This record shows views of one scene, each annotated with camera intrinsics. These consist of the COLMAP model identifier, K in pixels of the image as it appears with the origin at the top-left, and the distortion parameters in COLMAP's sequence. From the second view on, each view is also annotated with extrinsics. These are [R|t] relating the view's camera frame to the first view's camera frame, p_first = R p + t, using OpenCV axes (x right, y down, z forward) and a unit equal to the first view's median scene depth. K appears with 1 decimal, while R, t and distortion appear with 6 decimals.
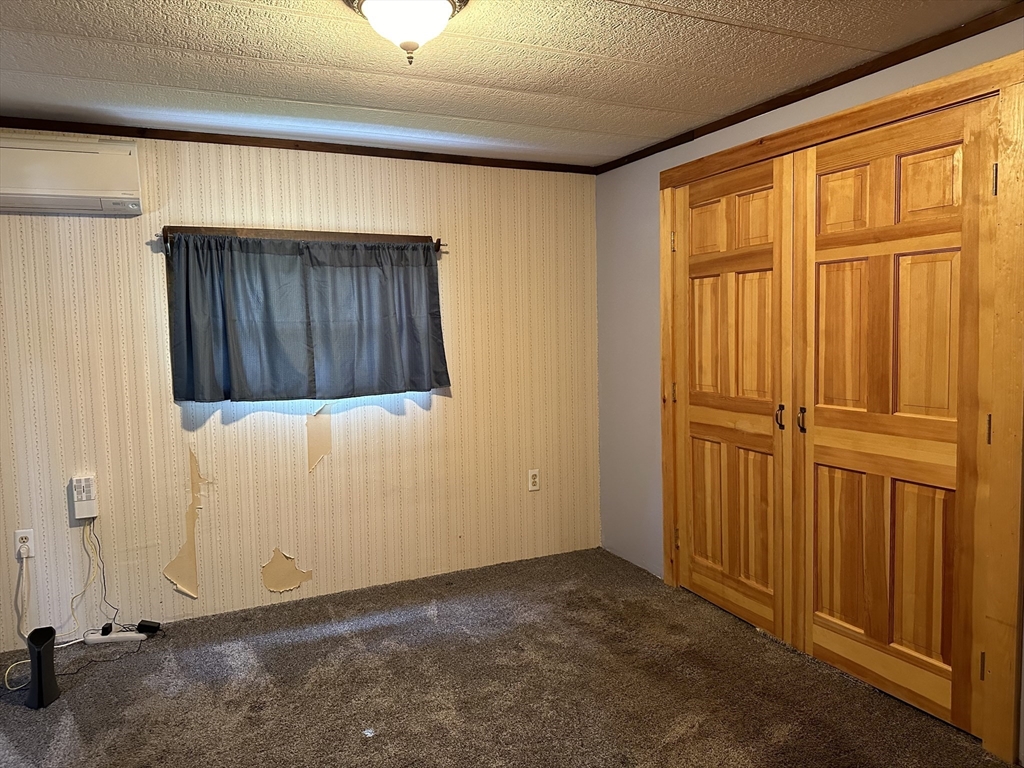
lens RADIAL K [[724.9, 0, 510.1], [0, 724.9, 390.8], [0, 0, 1]] dist [0.055740, -0.079684]
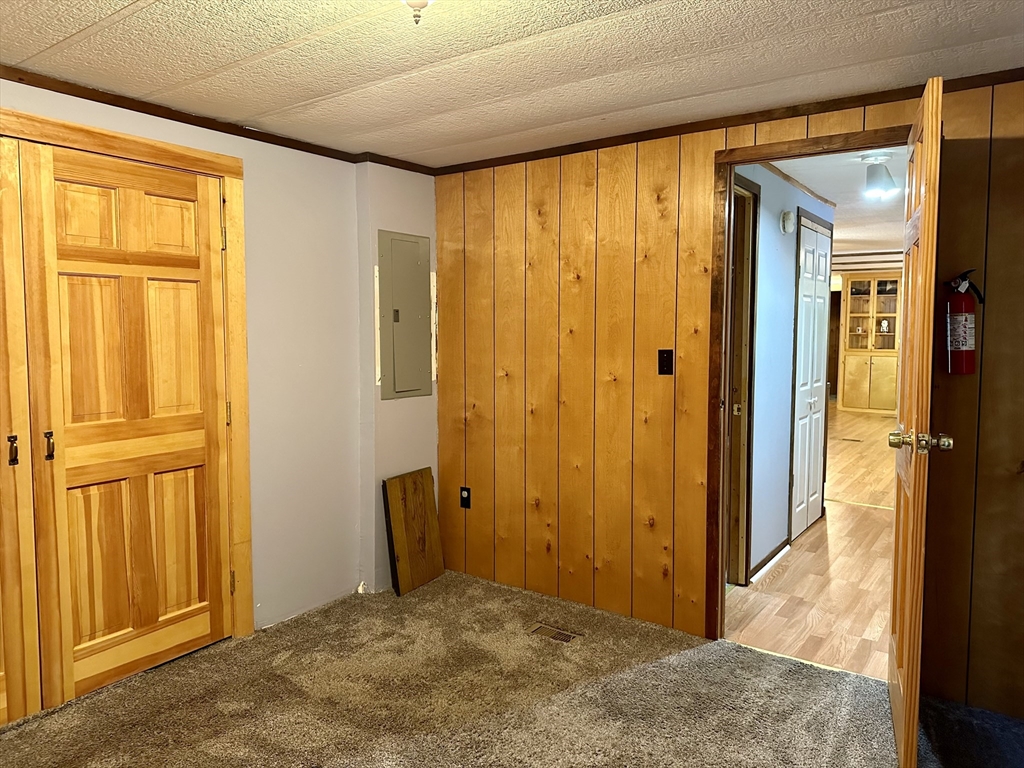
lens RADIAL K [[713.5, 0, 512.0], [0, 713.5, 384.0], [0, 0, 1]] dist [0.063910, -0.087517]
pose [[-0.509768, -0.044696, 0.859150, -0.640399], [0.087422, 0.990789, 0.103415, -0.076698], [-0.855859, 0.127826, -0.501165, 0.947949]]
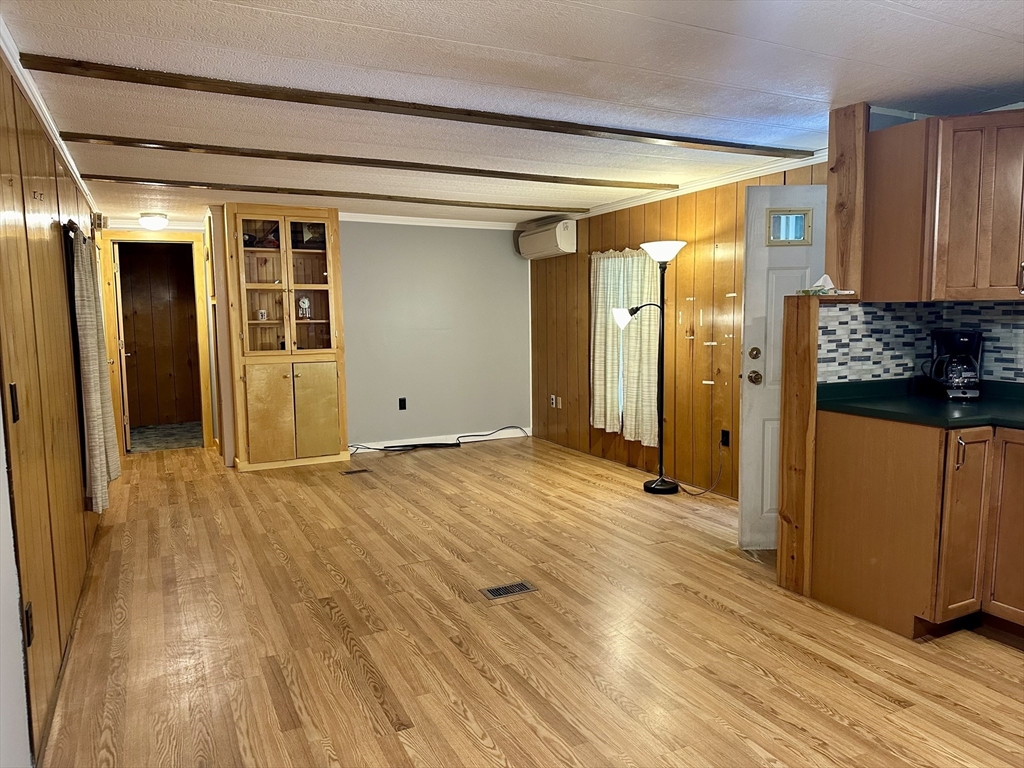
lens RADIAL K [[714.1, 0, 510.5], [0, 714.1, 377.8], [0, 0, 1]] dist [0.099197, -0.124620]
pose [[-0.998528, 0.039878, -0.036762, 1.236849], [0.032421, 0.982228, 0.184872, 0.026078], [0.043481, 0.183408, -0.982075, -0.648329]]
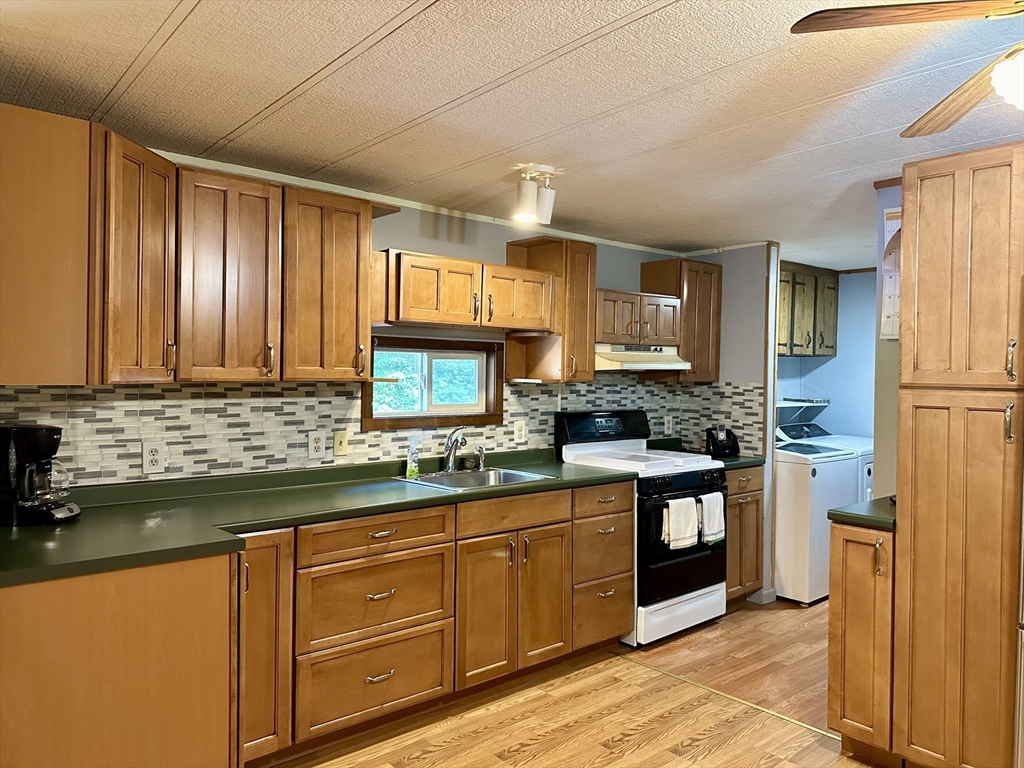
lens RADIAL K [[714.1, 0, 510.5], [0, 714.1, 377.8], [0, 0, 1]] dist [0.099197, -0.124620]
pose [[0.281145, 0.033021, -0.959097, 1.404660], [-0.103019, 0.994671, 0.004047, 0.079565], [0.954120, 0.097668, 0.283049, -1.496044]]
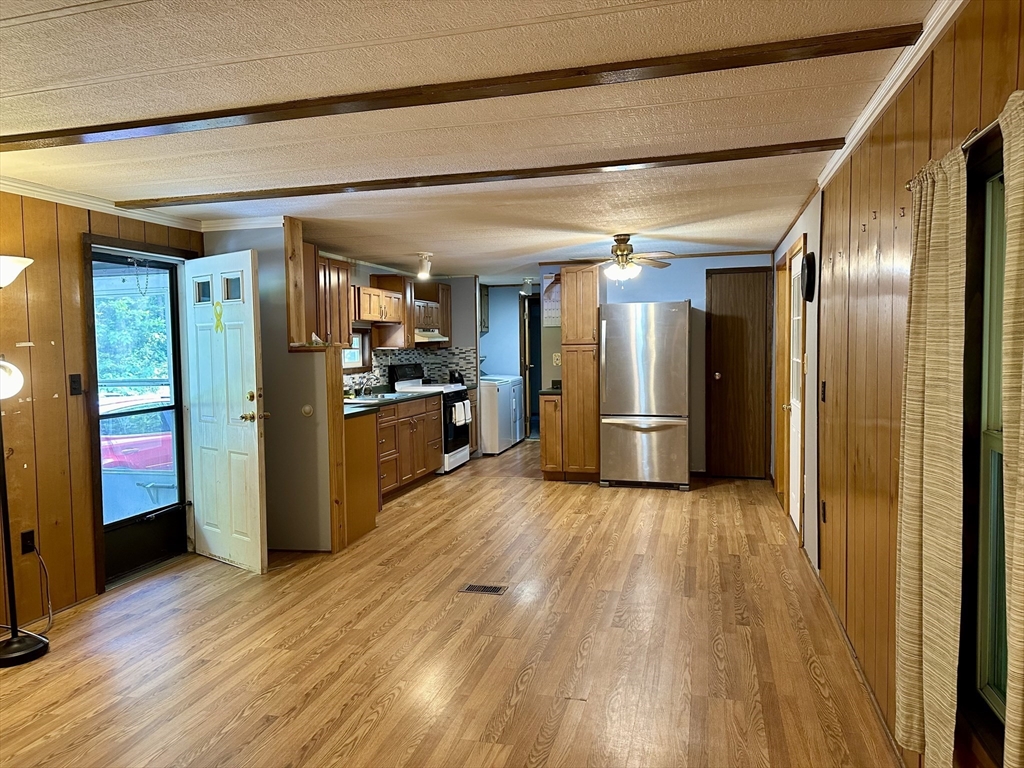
lens RADIAL K [[710.1, 0, 512.0], [0, 710.1, 384.0], [0, 0, 1]] dist [0.149686, -0.180470]
pose [[0.775154, 0.045293, -0.630147, 2.098119], [-0.056721, 0.998388, 0.001987, 0.182977], [0.629221, 0.034202, 0.776473, -2.772414]]
